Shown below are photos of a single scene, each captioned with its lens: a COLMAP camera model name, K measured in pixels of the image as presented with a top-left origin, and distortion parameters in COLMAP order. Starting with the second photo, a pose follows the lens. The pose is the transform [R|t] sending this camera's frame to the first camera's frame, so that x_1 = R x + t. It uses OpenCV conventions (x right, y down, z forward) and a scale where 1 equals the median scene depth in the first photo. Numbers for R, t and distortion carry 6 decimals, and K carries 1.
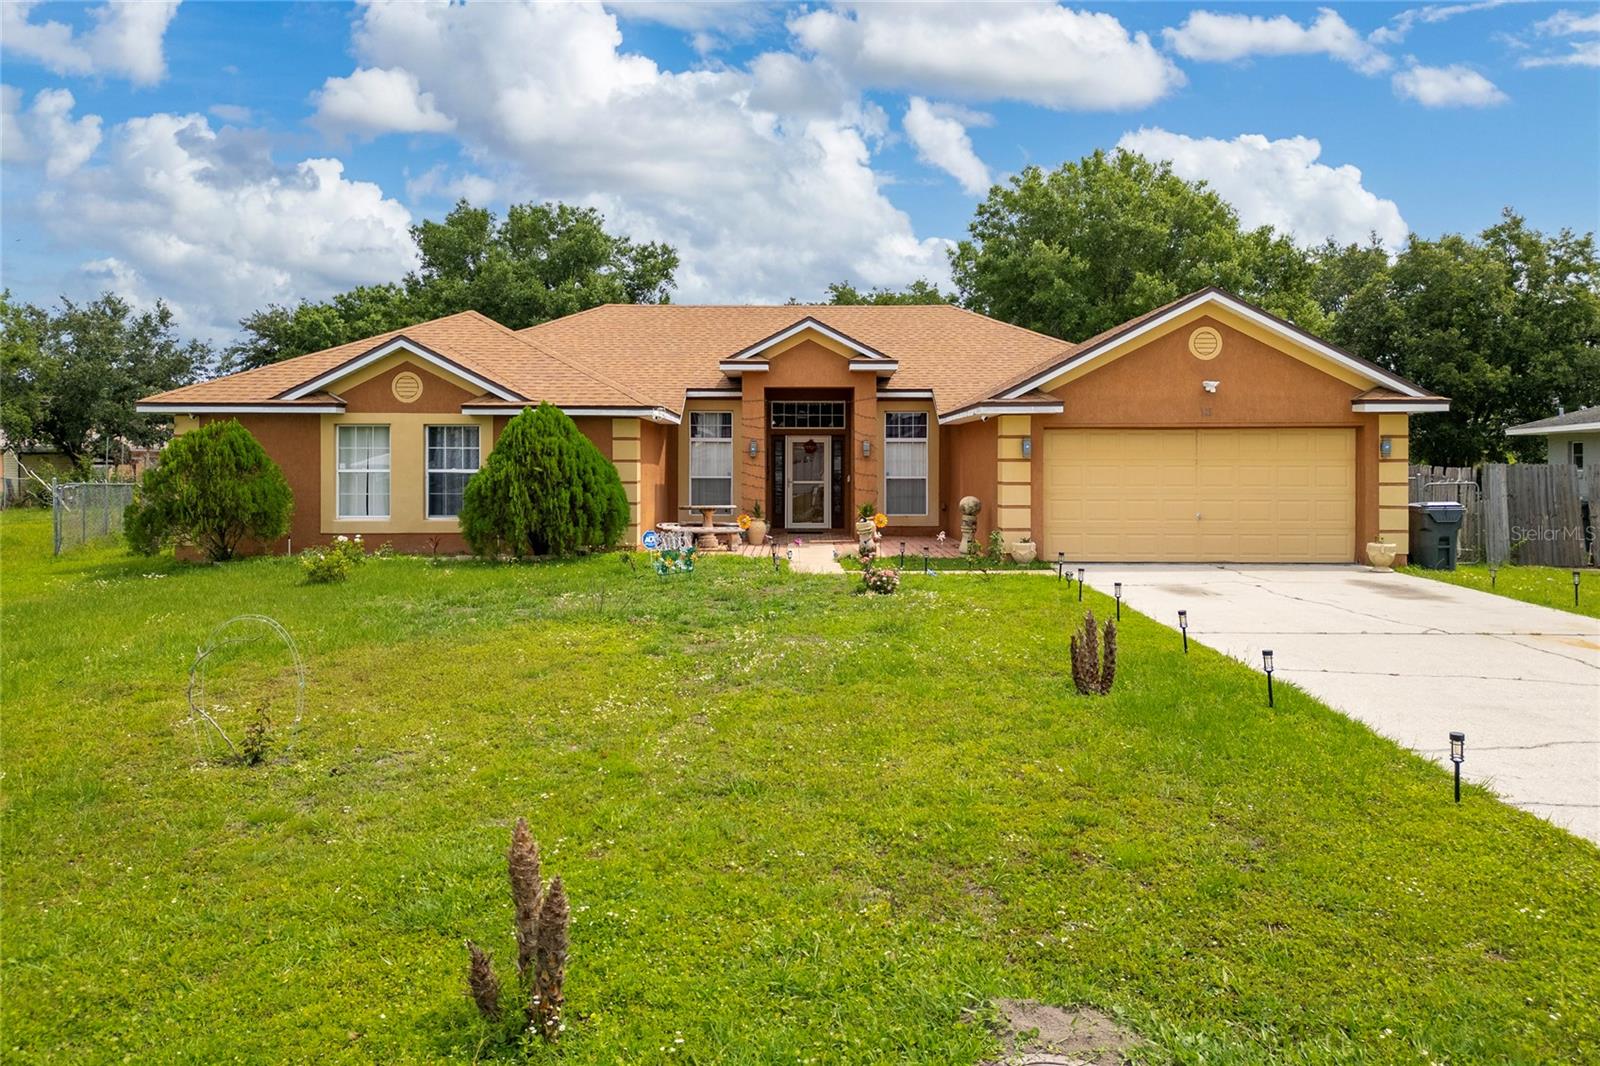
lens RADIAL K [[1157.2, 0, 799.0], [0, 1157.2, 472.5], [0, 0, 1]] dist [0.072421, -0.079369]
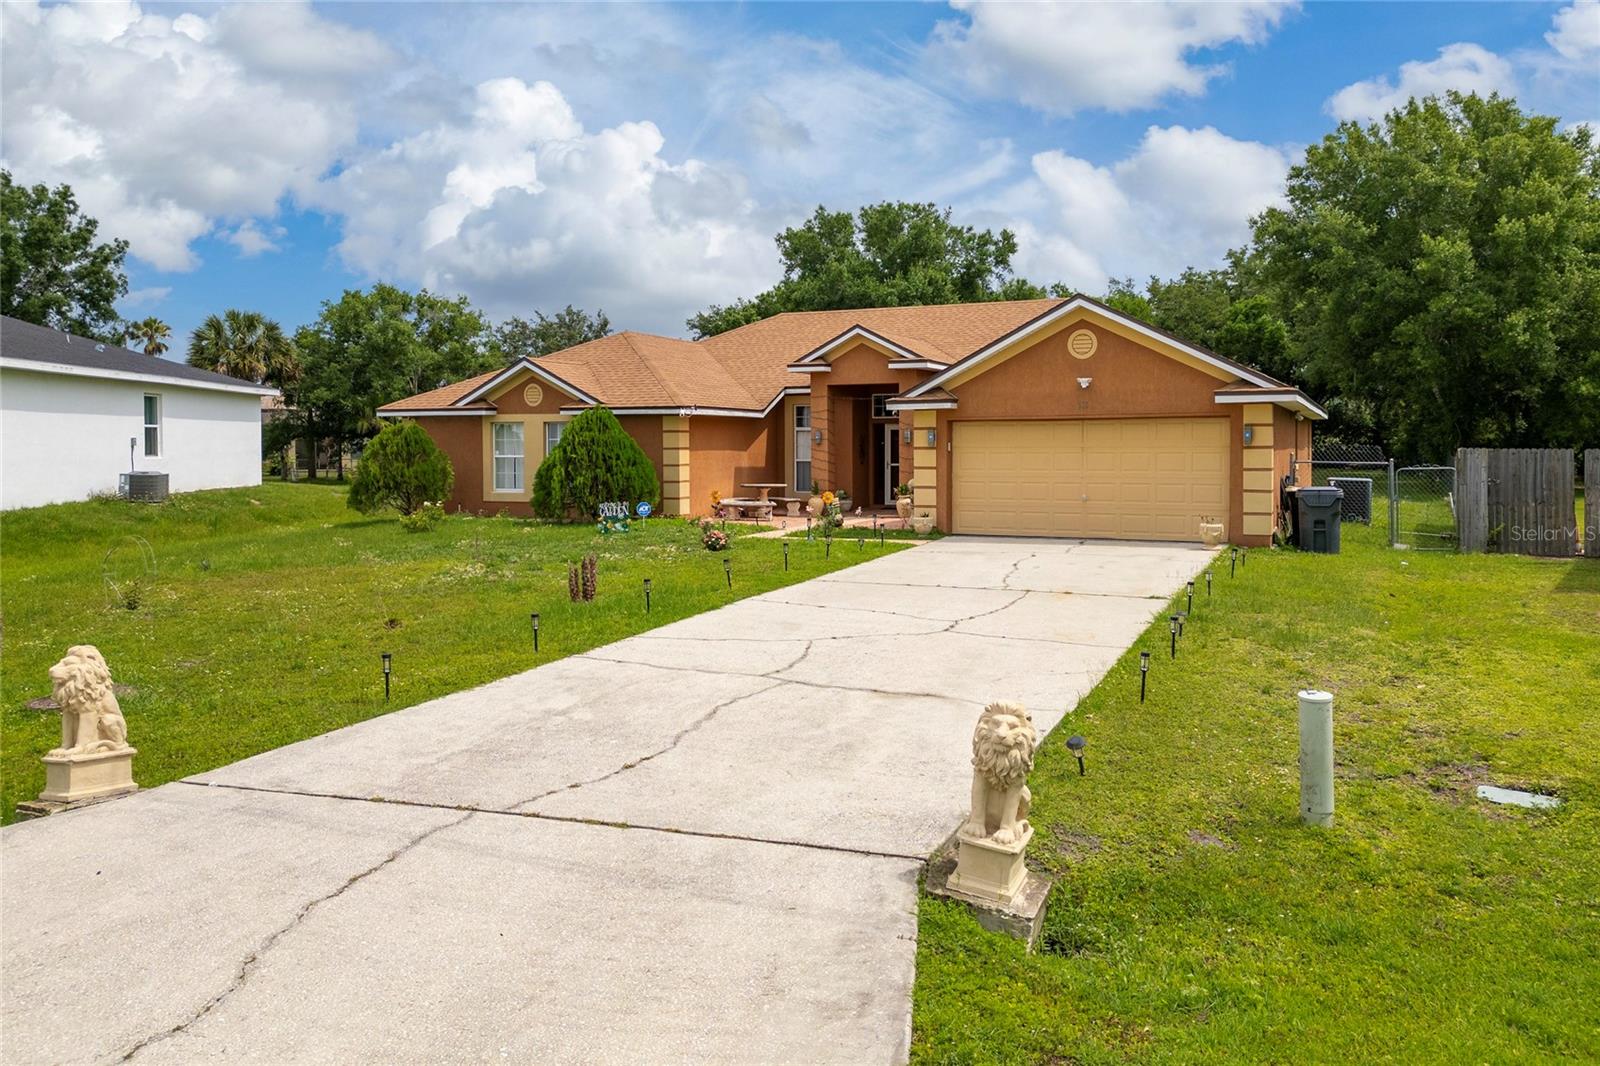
lens RADIAL K [[1208.2, 0, 825.3], [0, 1208.2, 472.1], [0, 0, 1]] dist [0.083143, -0.100538]
pose [[0.913408, 0.005805, -0.407004, 0.542790], [0.001906, 0.999826, 0.018536, -0.008299], [0.407041, -0.017706, 0.913238, -0.158409]]
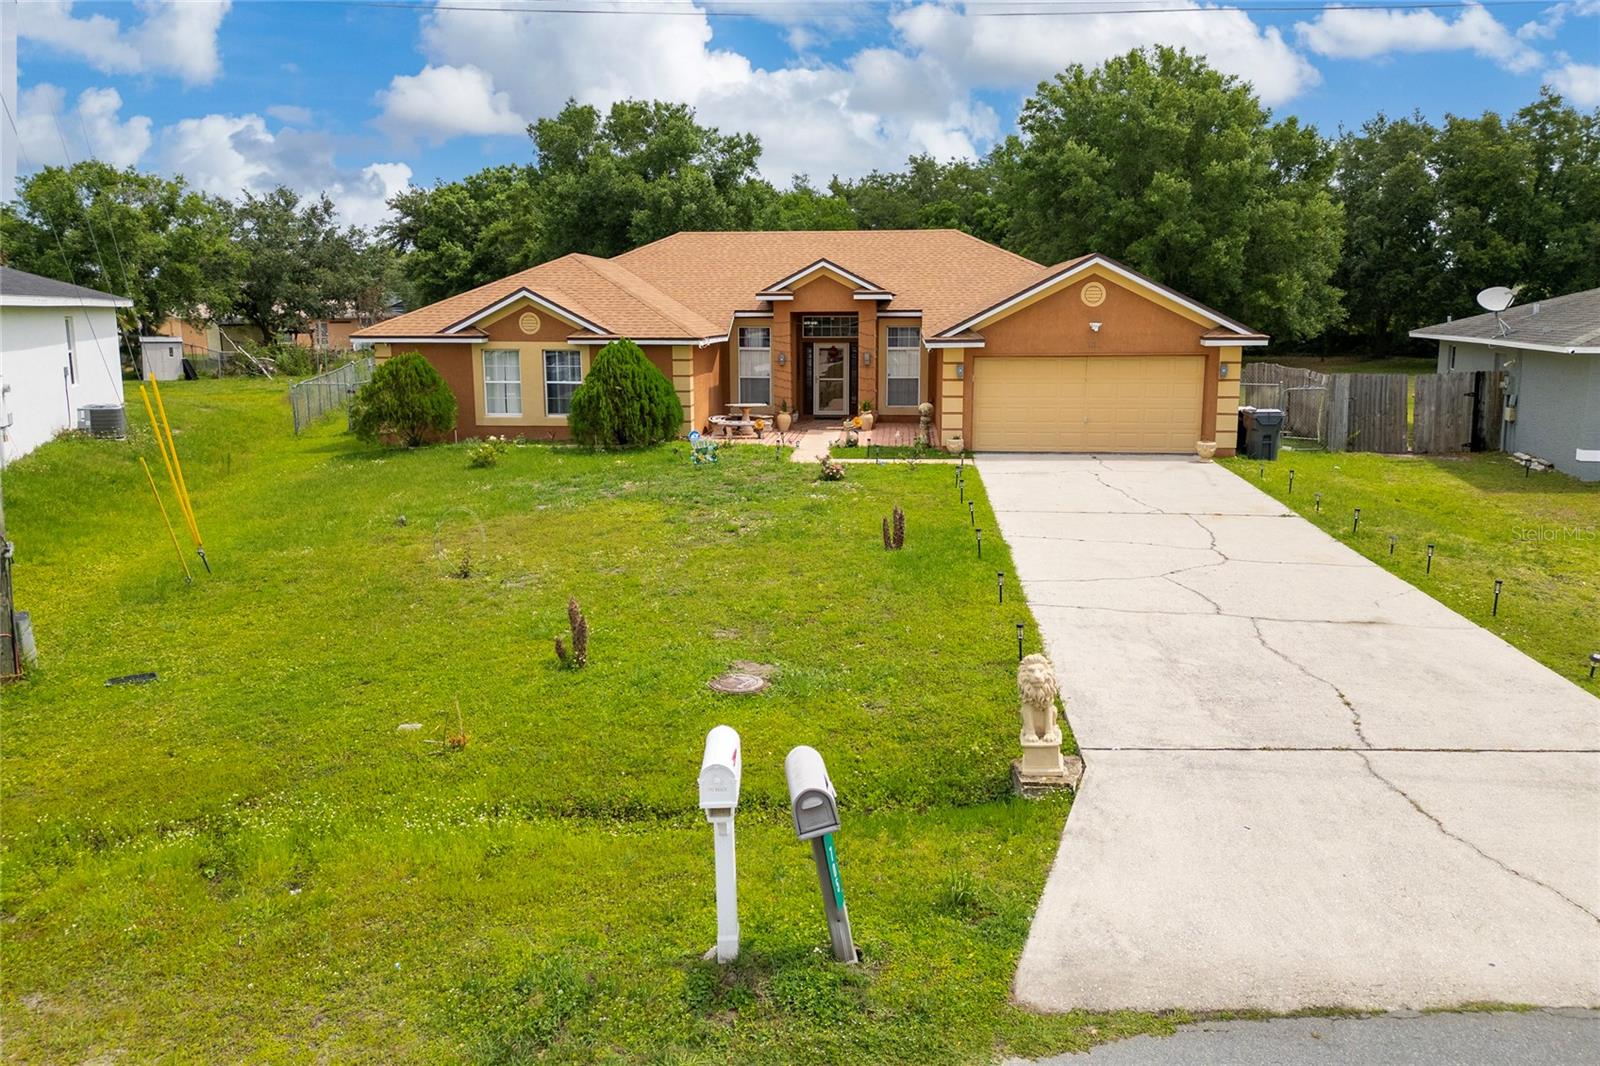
lens RADIAL K [[1123.5, 0, 797.6], [0, 1123.5, 489.9], [0, 0, 1]] dist [0.075493, -0.077346]
pose [[0.995154, 0.011949, -0.097603, 0.122039], [0.003243, 0.988061, 0.154028, -0.081217], [0.098278, -0.153598, 0.983234, -0.341702]]
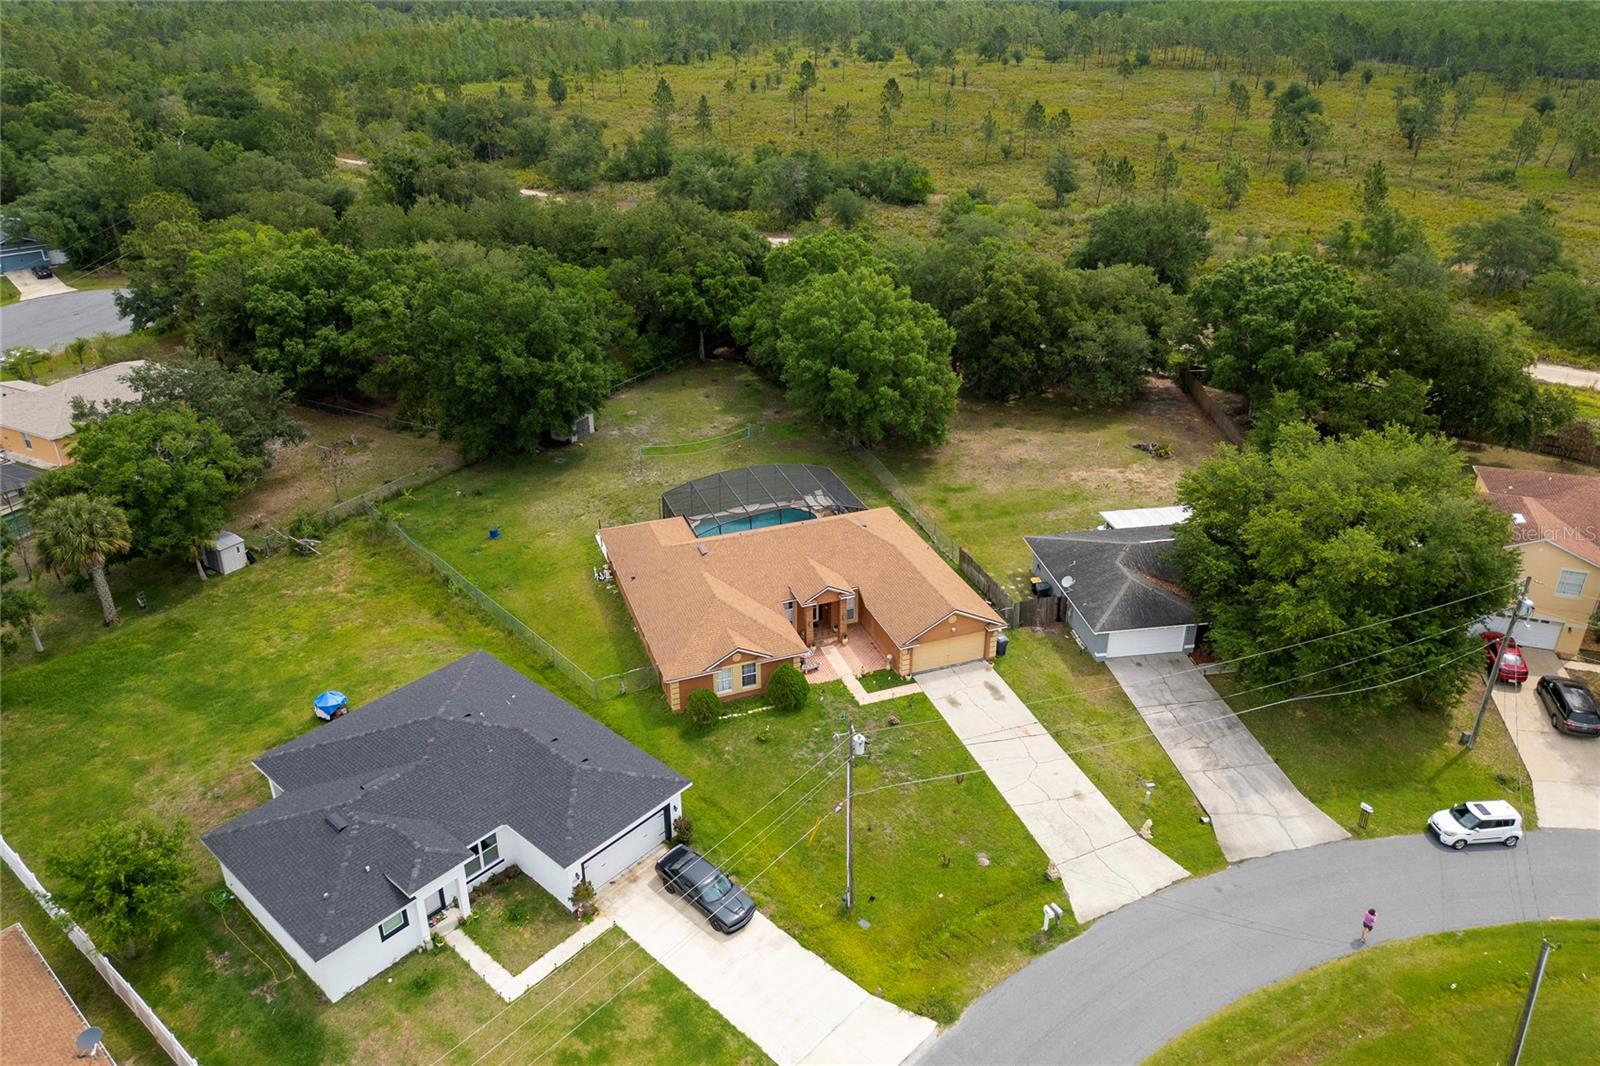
lens RADIAL K [[1107.0, 0, 800.0], [0, 1107.0, 533.0], [0, 0, 1]] dist [0.077712, -0.079552]
pose [[0.939817, -0.159869, 0.301971, -1.049434], [0.004478, 0.889474, 0.456964, -1.817099], [-0.341650, -0.428110, 0.836658, -1.557682]]
